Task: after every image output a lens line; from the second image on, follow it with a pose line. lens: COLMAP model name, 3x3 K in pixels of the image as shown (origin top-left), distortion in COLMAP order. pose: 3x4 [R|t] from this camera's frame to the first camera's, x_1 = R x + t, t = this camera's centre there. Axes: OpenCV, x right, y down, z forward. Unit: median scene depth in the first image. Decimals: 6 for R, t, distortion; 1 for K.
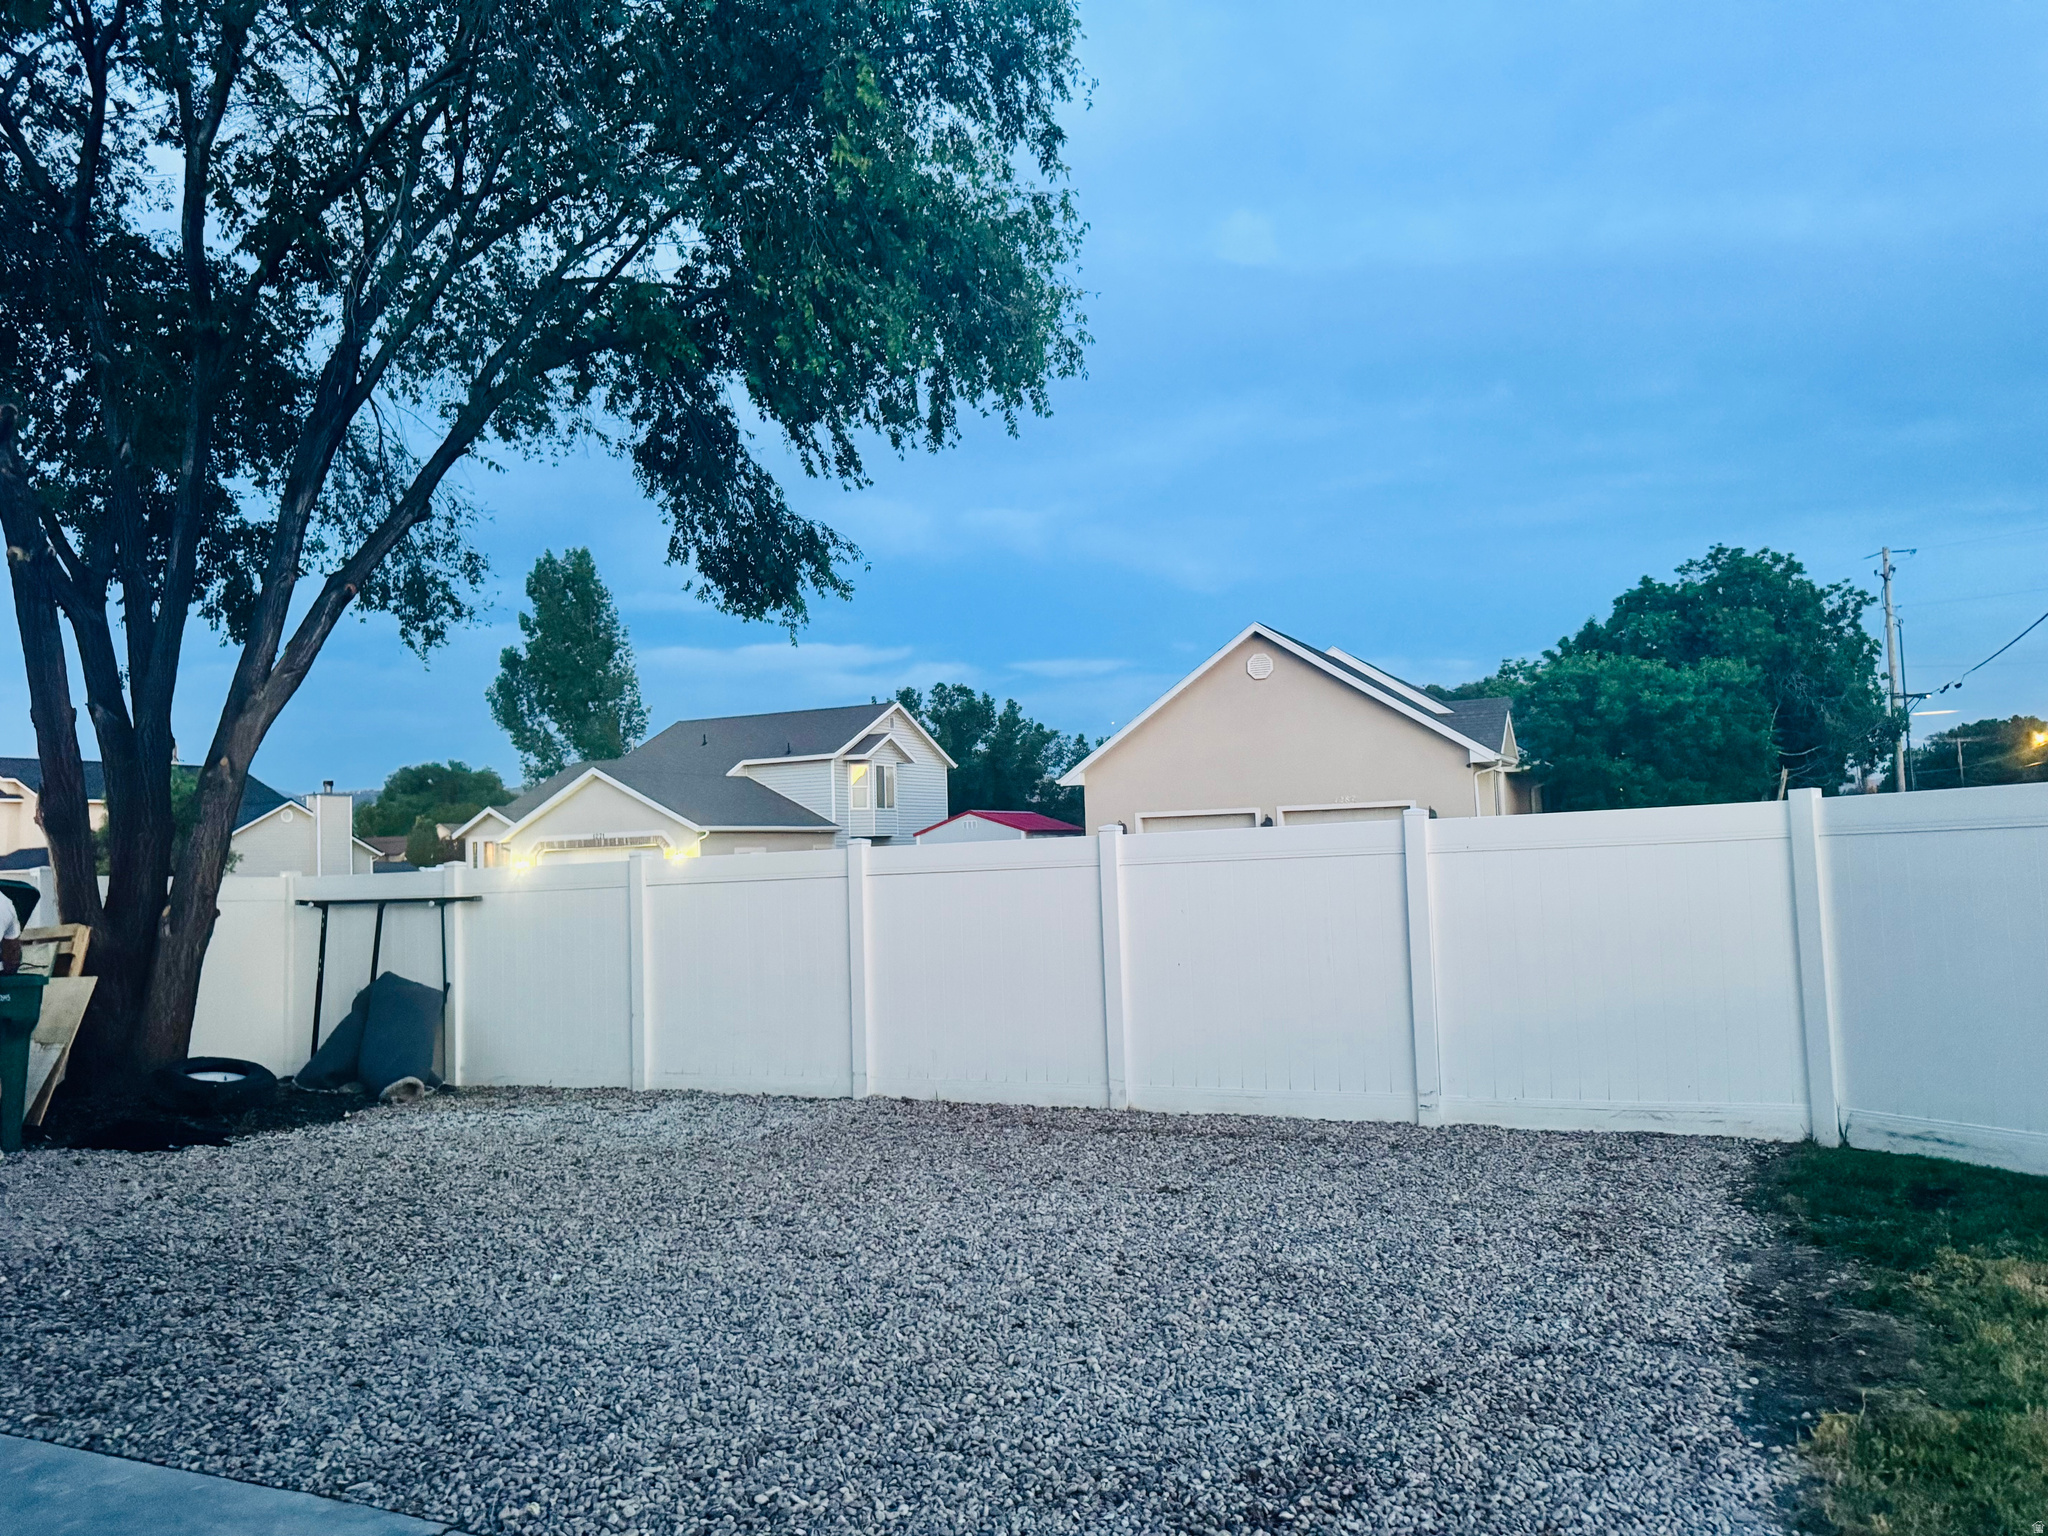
lens RADIAL K [[1486.2, 0, 1023.6], [0, 1486.2, 764.5], [0, 0, 1]] dist [0.031657, -0.018225]
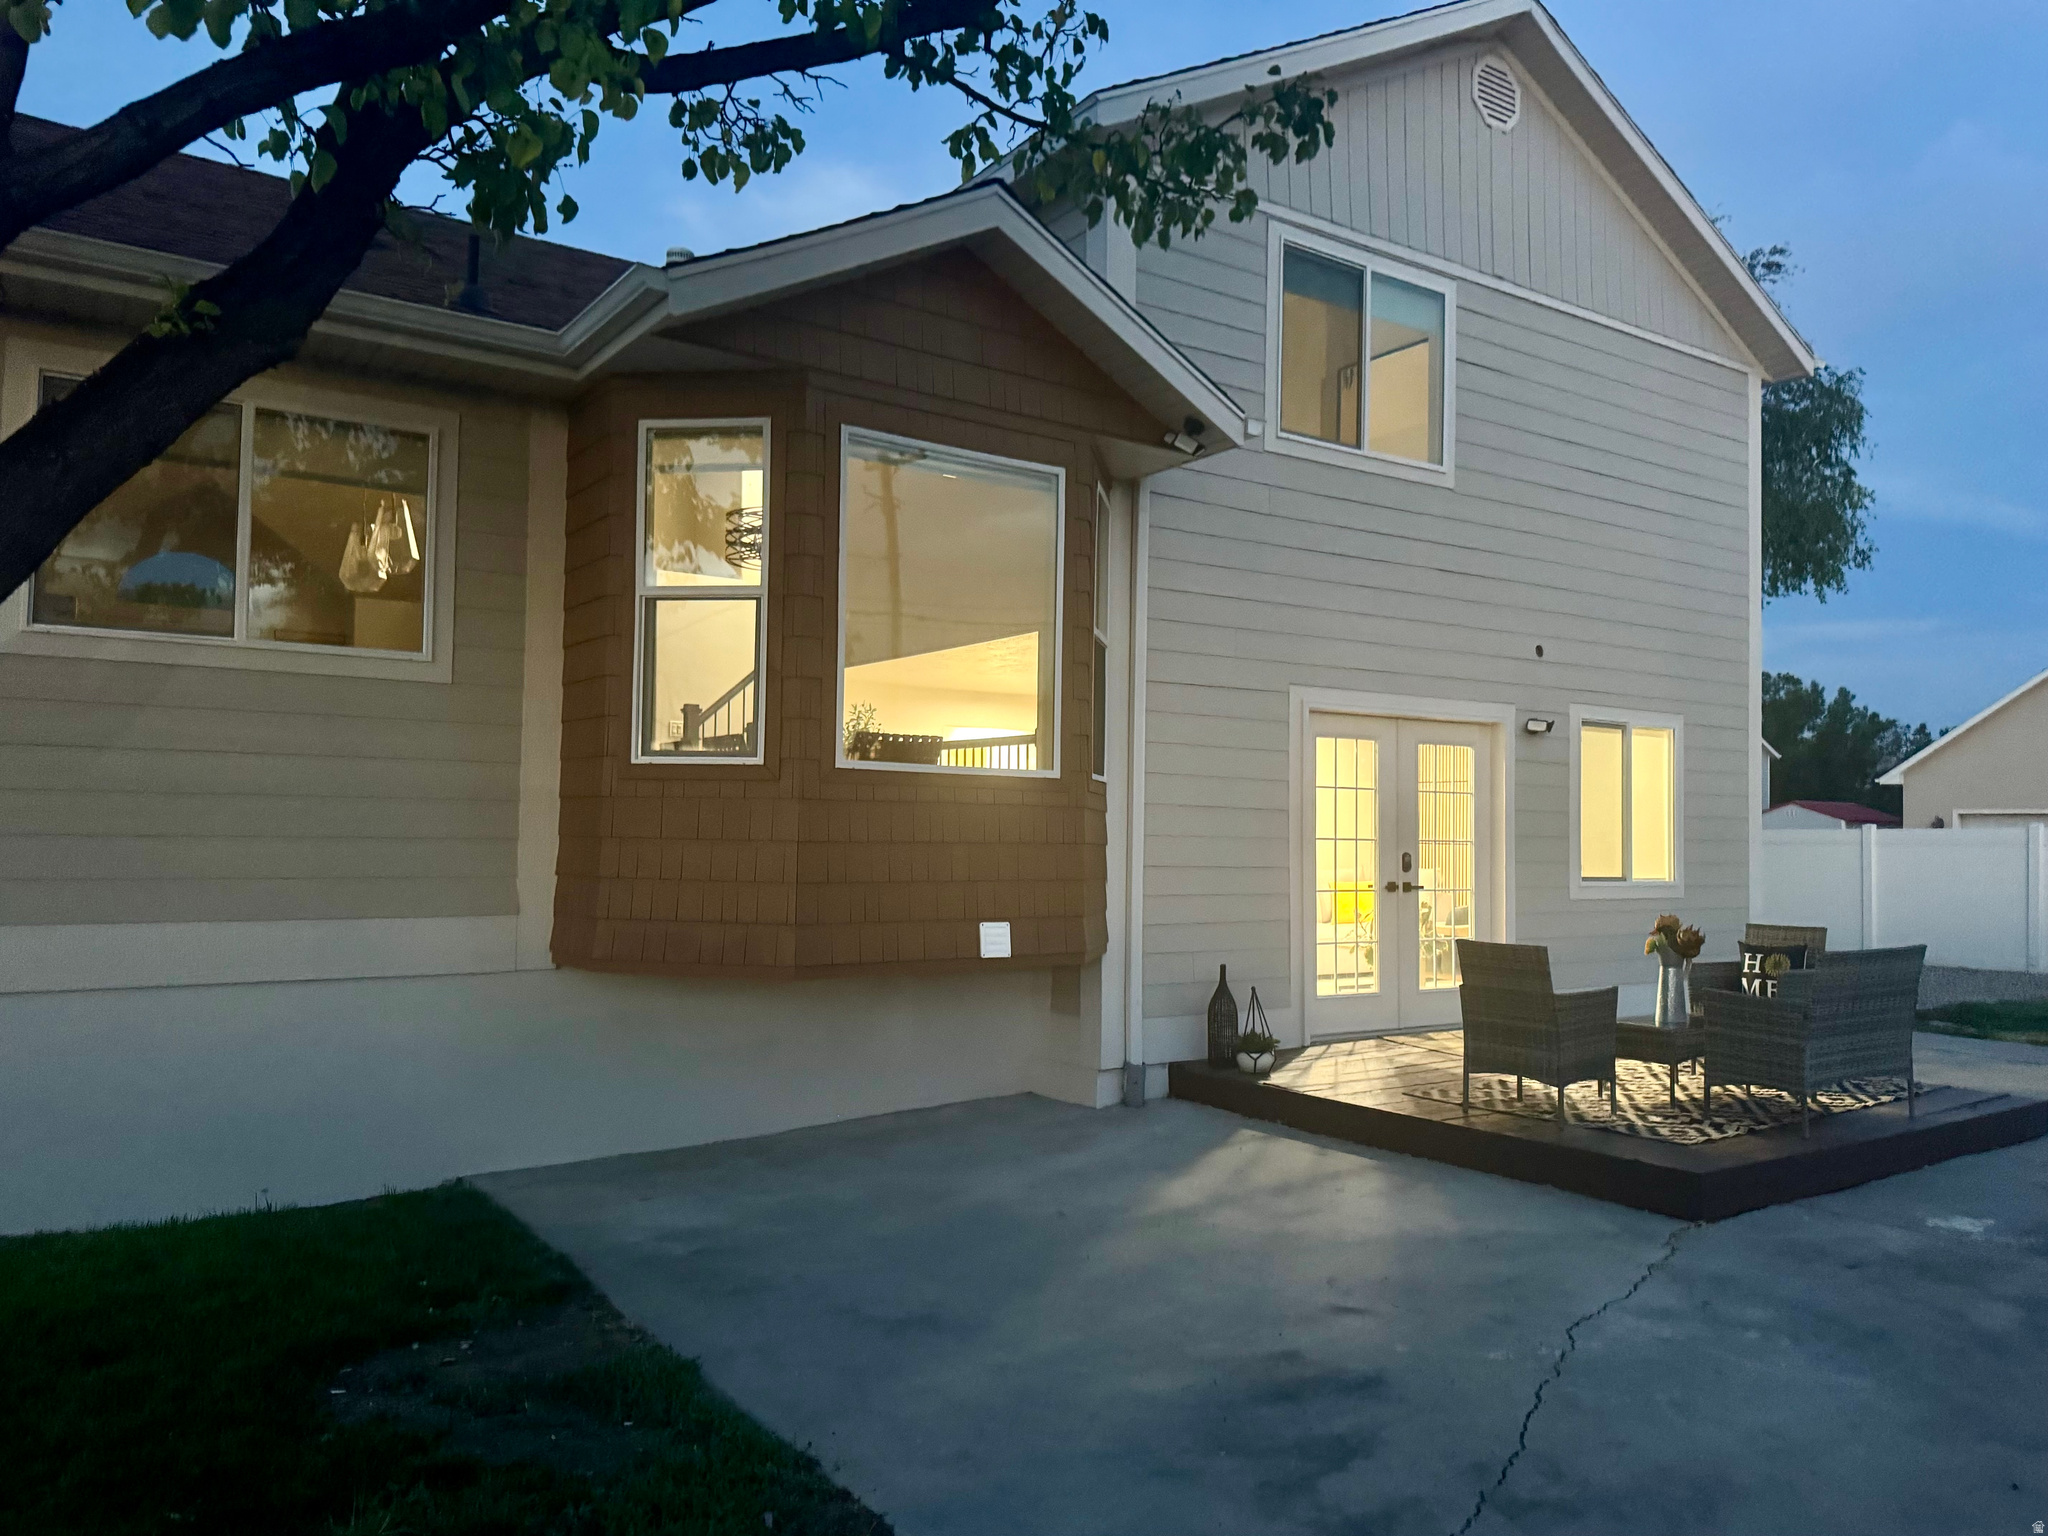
lens RADIAL K [[1486.2, 0, 1019.3], [0, 1486.2, 779.0], [0, 0, 1]] dist [0.031657, -0.018225]
pose [[0.869984, 0.037035, -0.491687, 0.007745], [-0.020414, 0.999026, 0.039128, -0.010776], [0.492657, -0.024003, 0.869893, -0.178772]]
